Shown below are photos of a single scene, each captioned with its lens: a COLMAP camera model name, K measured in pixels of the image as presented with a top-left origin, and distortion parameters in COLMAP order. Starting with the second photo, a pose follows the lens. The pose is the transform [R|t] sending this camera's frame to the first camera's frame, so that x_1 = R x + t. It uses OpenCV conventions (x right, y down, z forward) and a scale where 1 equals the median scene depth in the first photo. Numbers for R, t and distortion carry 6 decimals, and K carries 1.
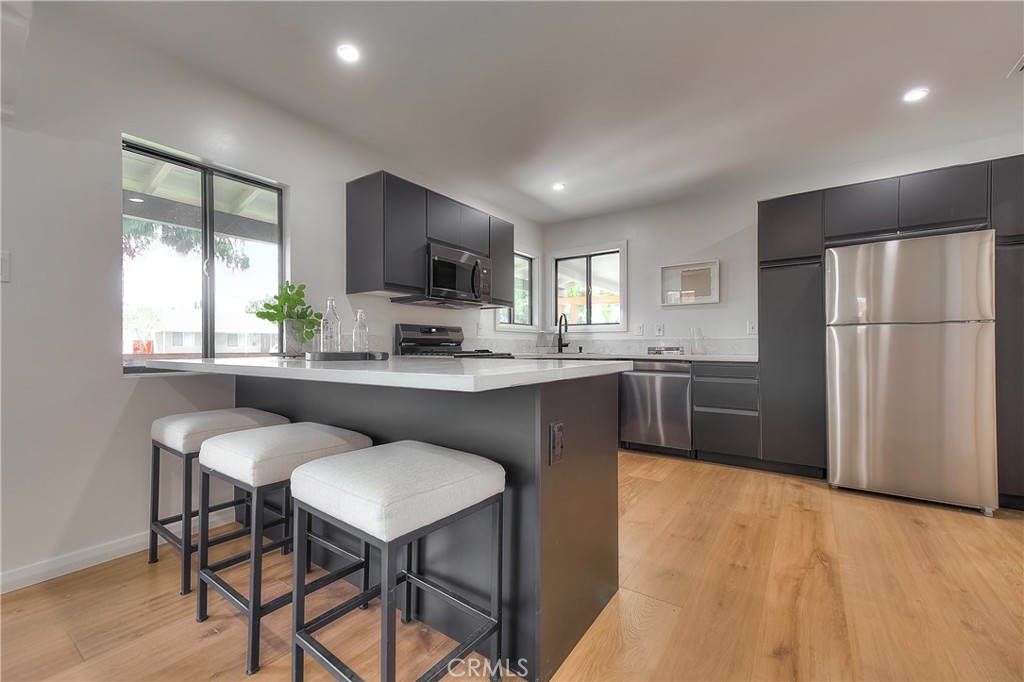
lens RADIAL K [[410.8, 0, 487.5], [0, 410.8, 345.2], [0, 0, 1]] dist [0.000459, 0.000073]
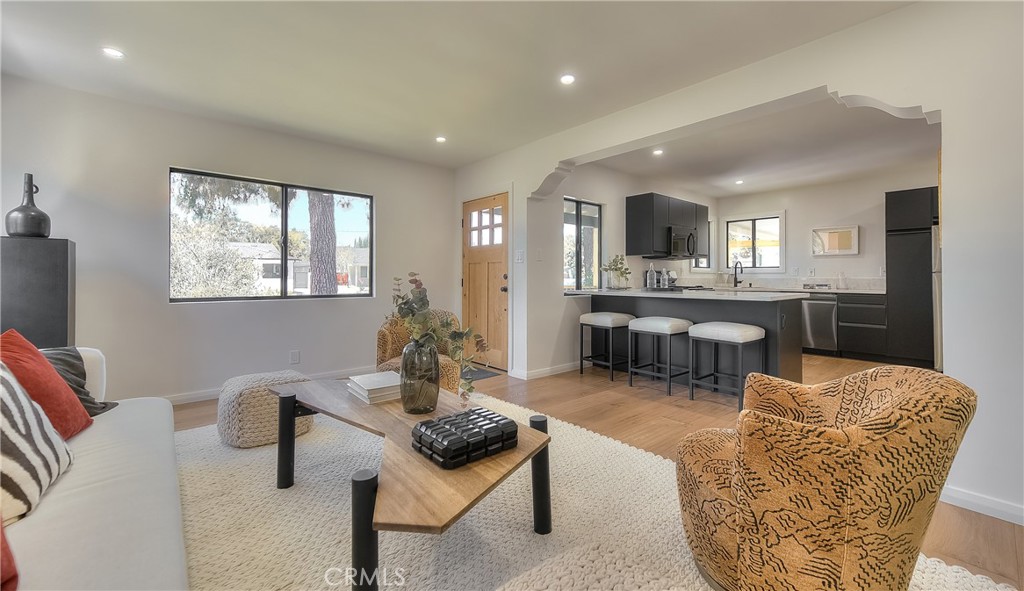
lens RADIAL K [[406.8, 0, 507.8], [0, 406.8, 273.7], [0, 0, 1]] dist [0.002432, 0.000160]
pose [[0.976190, -0.000899, -0.216915, -0.369440], [-0.001262, 0.999951, -0.009822, -0.018447], [0.216914, 0.009862, 0.976141, -0.745056]]
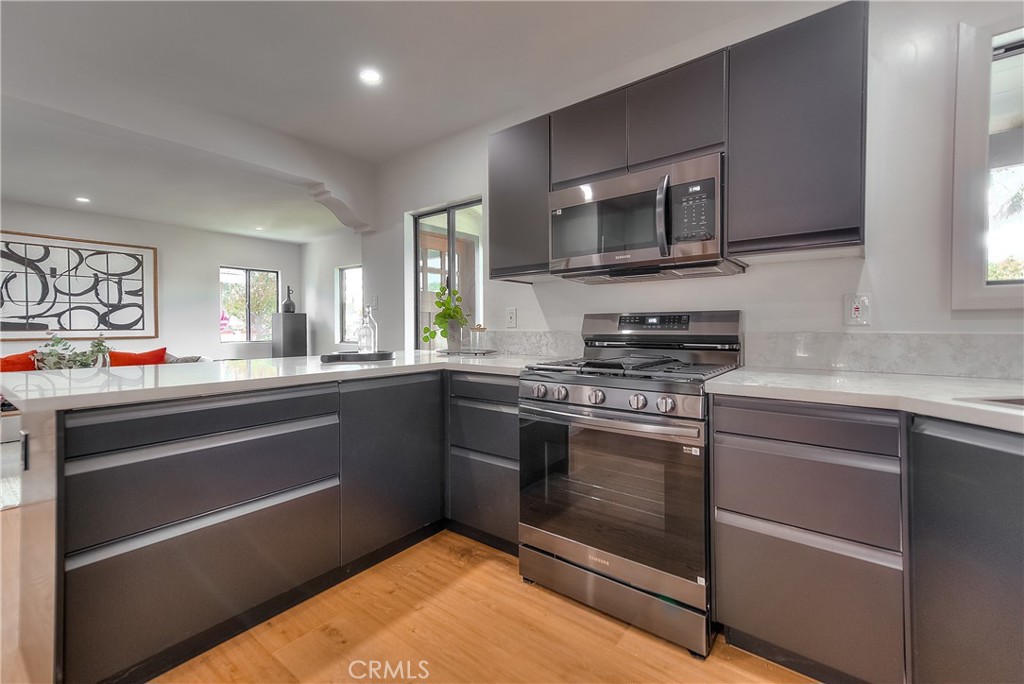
lens RADIAL K [[419.9, 0, 538.4], [0, 419.9, 331.5], [0, 0, 1]] dist [0.000674, 0.000265]
pose [[0.035868, 0.013325, -0.999268, 0.426885], [0.008751, 0.999869, 0.013647, -0.029390], [0.999318, -0.009234, 0.035747, 0.748392]]
